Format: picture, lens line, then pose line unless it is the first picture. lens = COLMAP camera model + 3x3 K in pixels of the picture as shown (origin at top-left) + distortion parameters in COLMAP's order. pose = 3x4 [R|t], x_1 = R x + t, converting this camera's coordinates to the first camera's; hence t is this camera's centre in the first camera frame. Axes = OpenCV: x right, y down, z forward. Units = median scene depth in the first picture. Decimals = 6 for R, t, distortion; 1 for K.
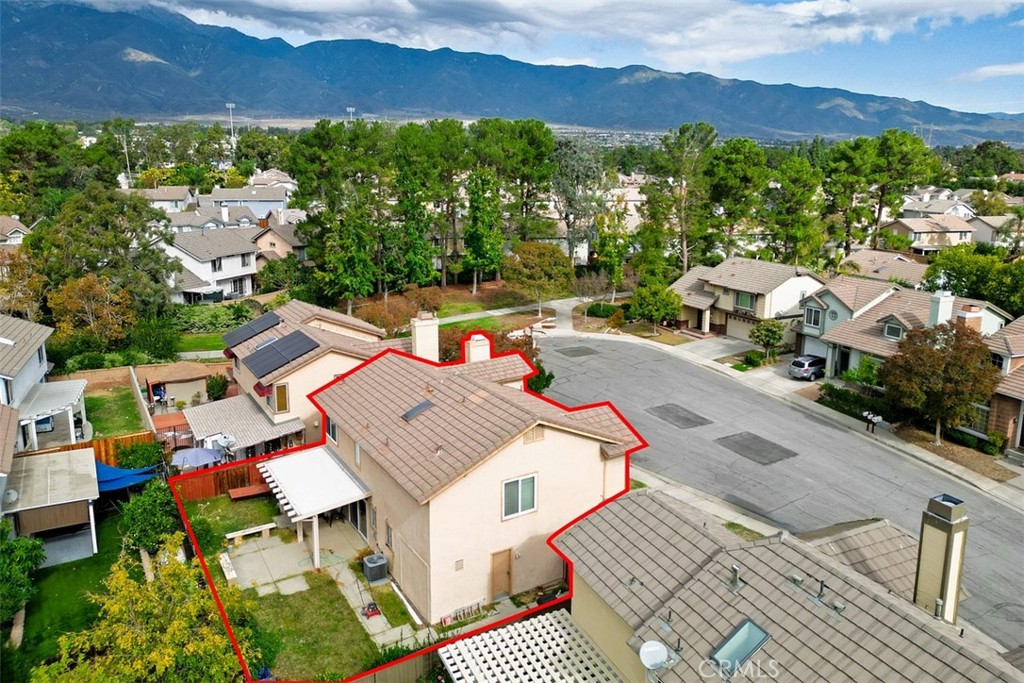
lens RADIAL K [[710.4, 0, 512.1], [0, 710.4, 296.9], [0, 0, 1]] dist [0.014333, -0.005250]
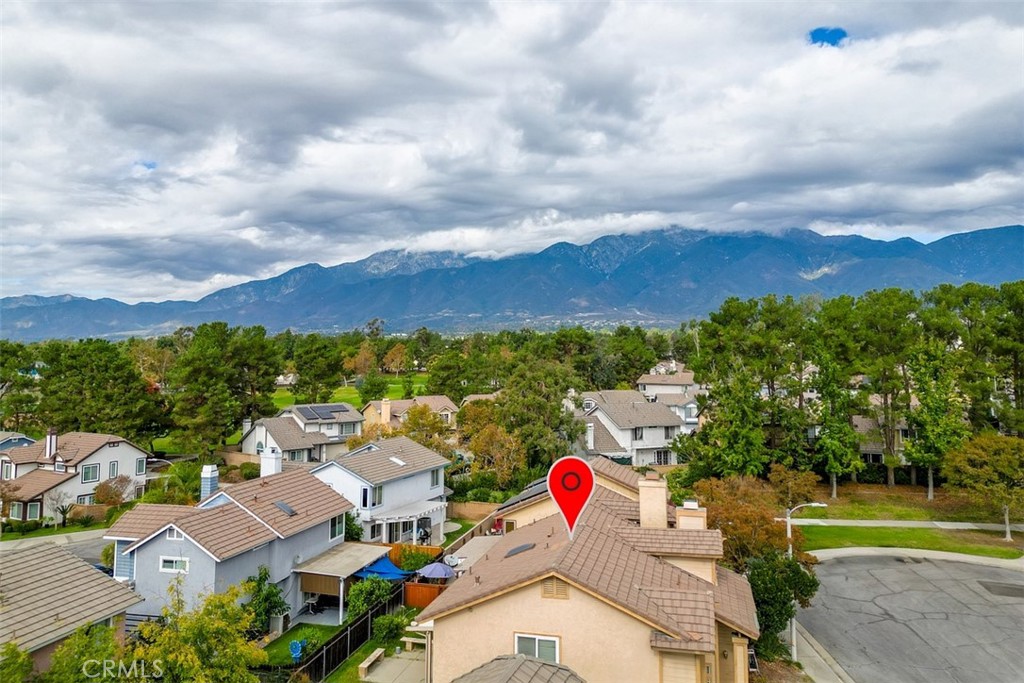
lens RADIAL K [[710.4, 0, 512.1], [0, 710.4, 296.9], [0, 0, 1]] dist [0.014333, -0.005250]
pose [[0.679148, -0.075221, -0.730136, 0.248726], [-0.131692, 0.966106, -0.222027, 0.017486], [0.722090, 0.246942, 0.646224, 0.112328]]
